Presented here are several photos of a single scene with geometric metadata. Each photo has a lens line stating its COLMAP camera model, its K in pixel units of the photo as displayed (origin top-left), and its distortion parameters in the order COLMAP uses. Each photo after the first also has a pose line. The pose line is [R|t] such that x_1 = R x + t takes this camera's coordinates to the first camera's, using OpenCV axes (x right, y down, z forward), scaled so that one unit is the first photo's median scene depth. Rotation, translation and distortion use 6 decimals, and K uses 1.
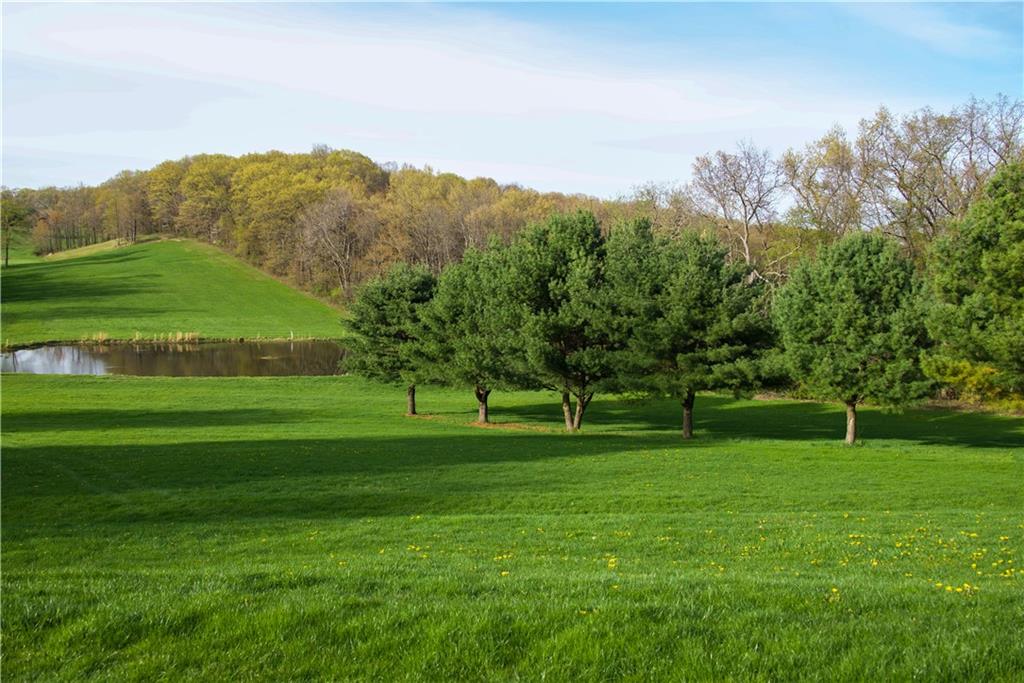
lens RADIAL K [[707.4, 0, 512.0], [0, 707.4, 341.5], [0, 0, 1]] dist [-0.004850, 0.000847]
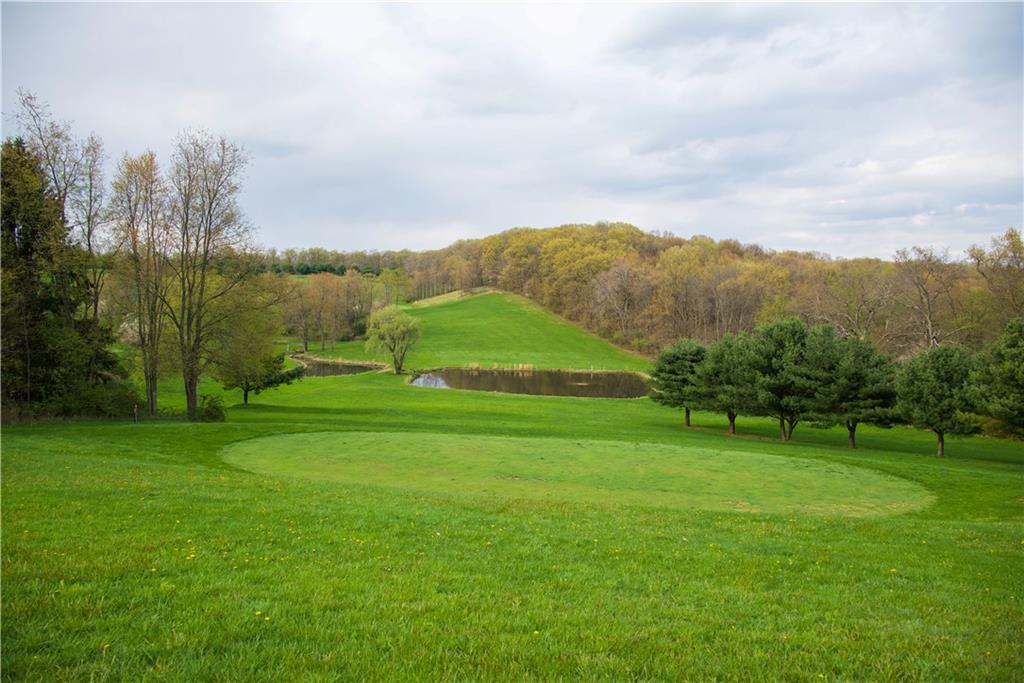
lens RADIAL K [[707.4, 0, 512.0], [0, 707.4, 341.5], [0, 0, 1]] dist [-0.004850, 0.000847]
pose [[0.947016, 0.022770, -0.320377, -0.000913], [-0.029121, 0.999463, -0.015046, -0.066931], [0.319862, 0.023578, 0.947171, -0.790151]]
